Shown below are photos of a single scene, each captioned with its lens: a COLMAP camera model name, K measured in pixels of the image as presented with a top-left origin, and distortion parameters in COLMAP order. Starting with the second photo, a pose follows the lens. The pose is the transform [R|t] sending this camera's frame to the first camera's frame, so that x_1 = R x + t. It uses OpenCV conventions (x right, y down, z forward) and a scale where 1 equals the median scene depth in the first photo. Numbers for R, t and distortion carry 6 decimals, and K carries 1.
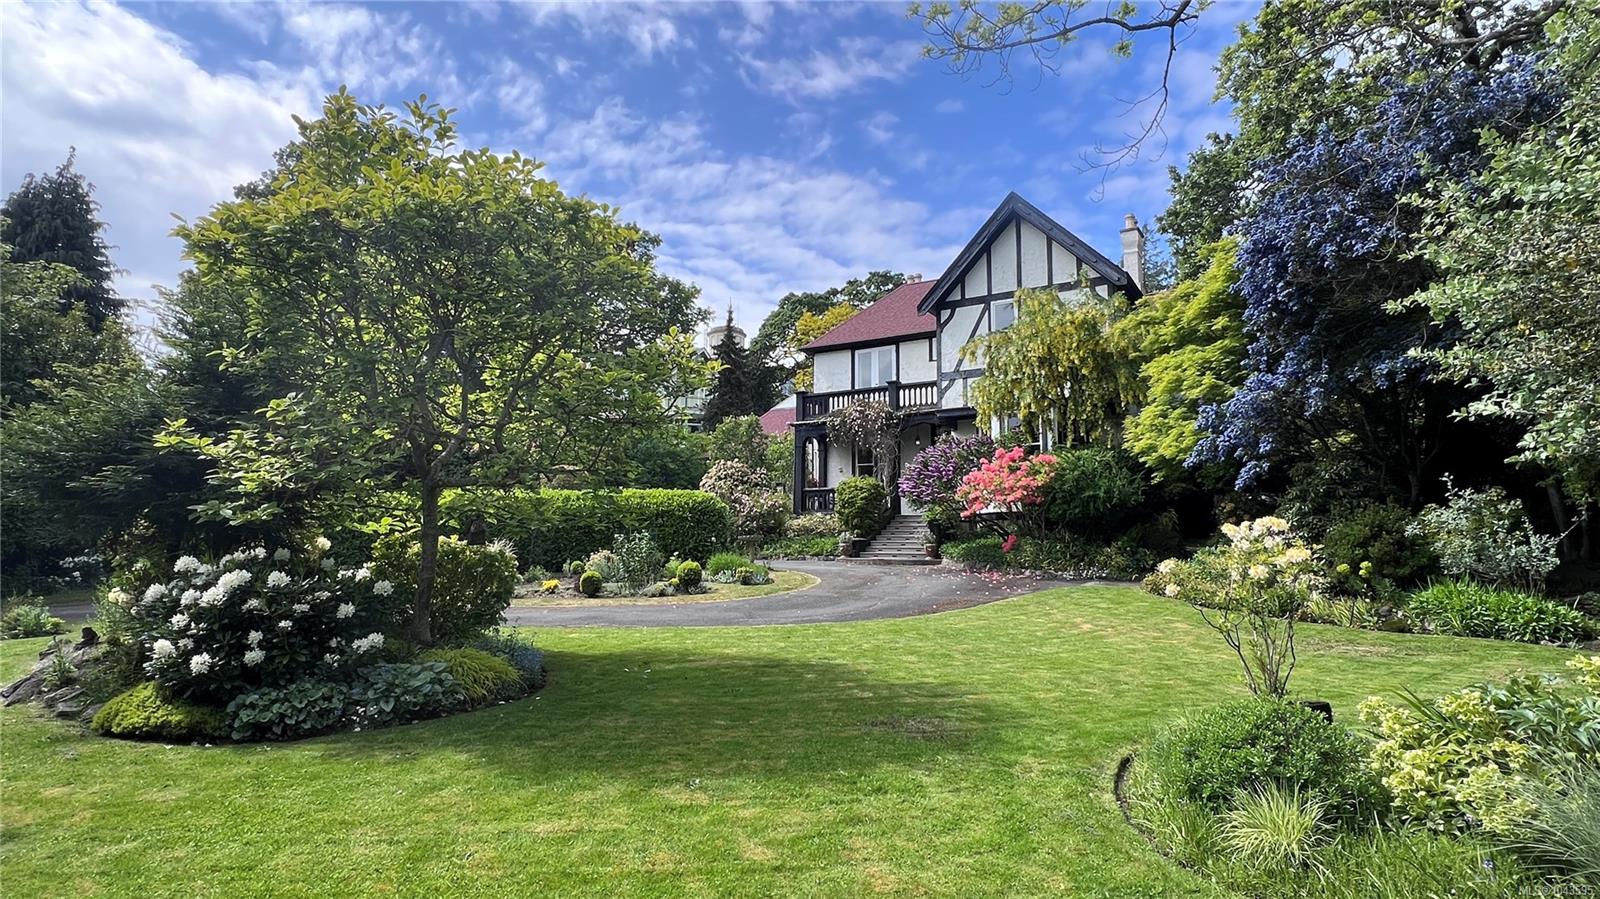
lens RADIAL K [[844.9, 0, 800.3], [0, 844.9, 447.6], [0, 0, 1]] dist [0.000234, 0.000009]
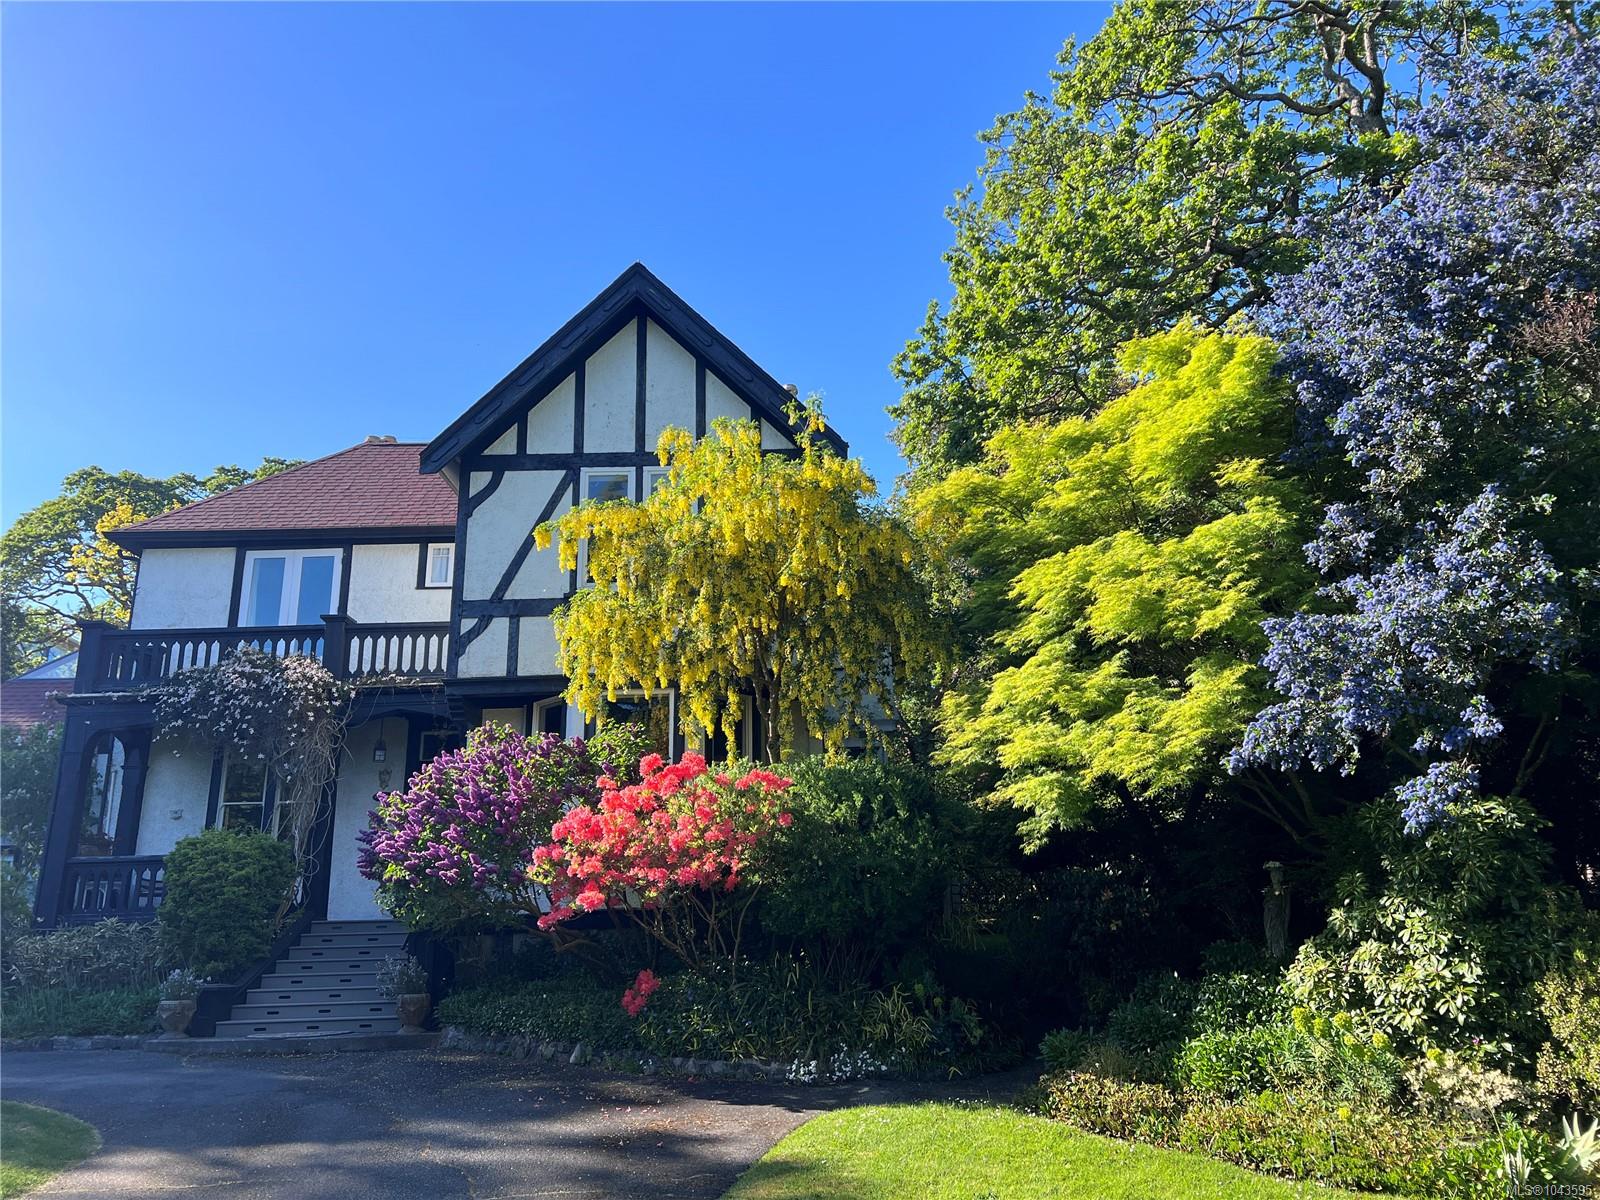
lens RADIAL K [[1192.7, 0, 806.7], [0, 1192.7, 607.0], [0, 0, 1]] dist [-0.009874, -0.005358]
pose [[0.849188, 0.124329, 0.513246, -0.004403], [-0.034247, 0.982811, -0.181412, 0.024706], [-0.526979, 0.136476, 0.838849, 0.360951]]
